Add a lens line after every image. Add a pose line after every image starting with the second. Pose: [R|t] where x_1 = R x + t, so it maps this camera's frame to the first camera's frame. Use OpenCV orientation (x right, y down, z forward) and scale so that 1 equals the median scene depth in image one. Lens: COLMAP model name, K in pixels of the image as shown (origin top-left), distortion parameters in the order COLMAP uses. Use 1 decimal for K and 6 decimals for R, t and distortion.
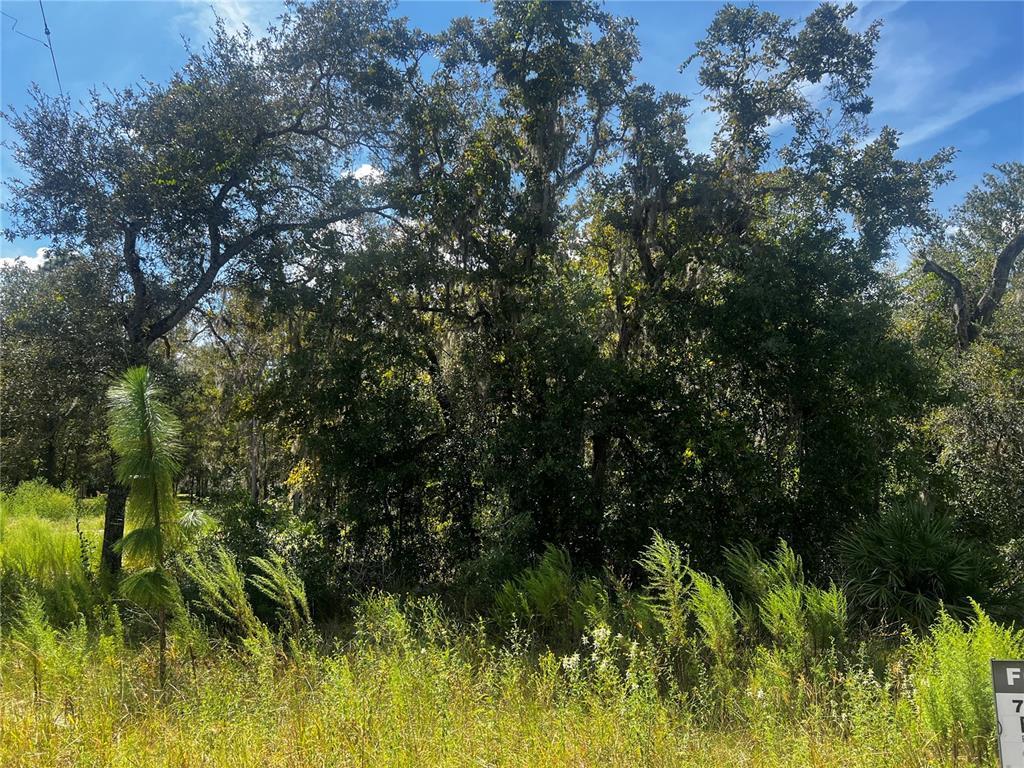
lens RADIAL K [[770.1, 0, 505.8], [0, 770.1, 394.1], [0, 0, 1]] dist [0.007844, 0.001641]
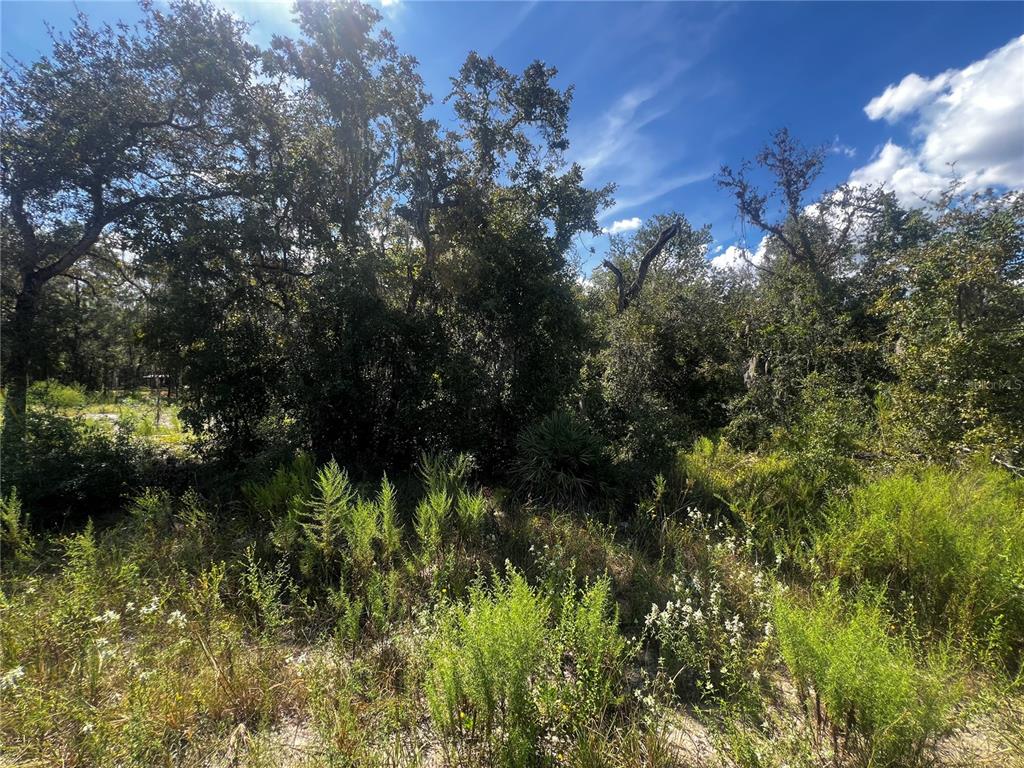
lens RADIAL K [[414.4, 0, 510.1], [0, 414.4, 384.0], [0, 0, 1]] dist [0.004302, -0.001551]
pose [[0.970943, -0.000550, 0.239311, 0.158898], [-0.028914, 0.992402, 0.119593, -0.004626], [-0.237559, -0.123038, 0.963549, 0.172393]]
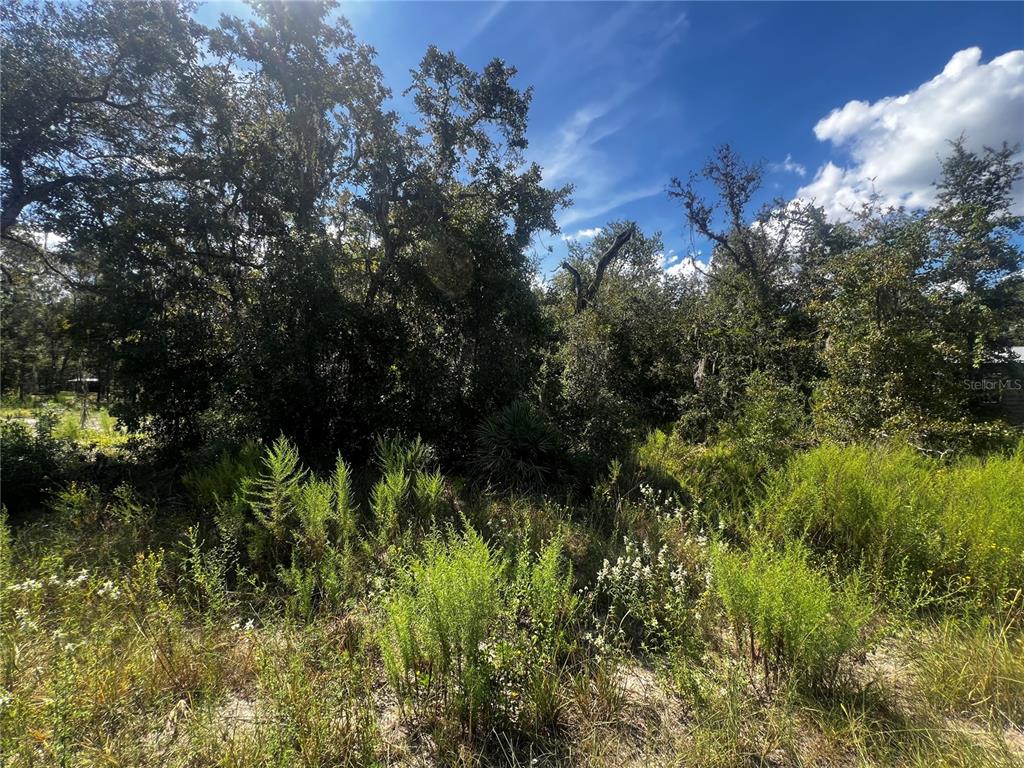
lens RADIAL K [[414.4, 0, 510.3], [0, 414.4, 384.6], [0, 0, 1]] dist [0.004302, -0.001551]
pose [[0.944371, 0.002957, 0.328869, 0.159943], [-0.039258, 0.993823, 0.103798, 0.016147], [-0.326531, -0.110934, 0.938654, 0.164780]]
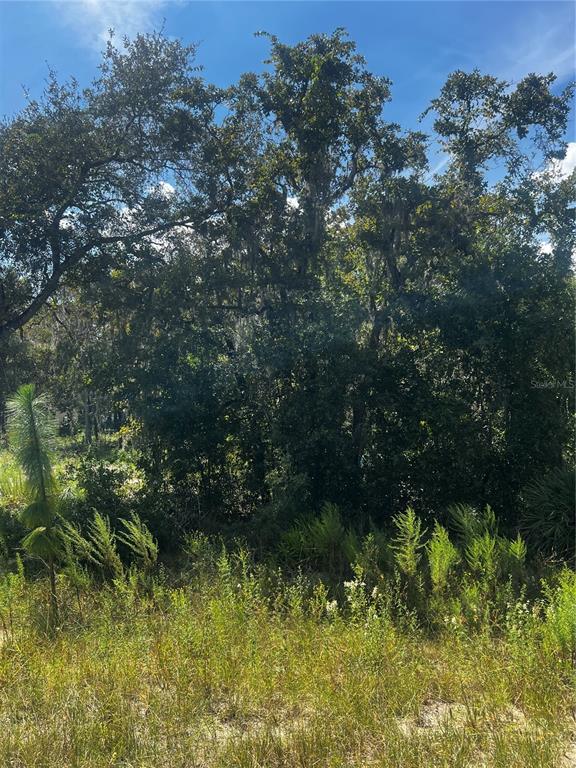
lens RADIAL K [[640.9, 0, 289.6], [0, 640.9, 388.6], [0, 0, 1]] dist [0.032014, -0.018561]
pose [[0.999825, -0.015697, 0.010177, -0.006404], [0.014718, 0.995826, 0.090075, -0.075109], [-0.011549, -0.089910, 0.995883, -0.099746]]
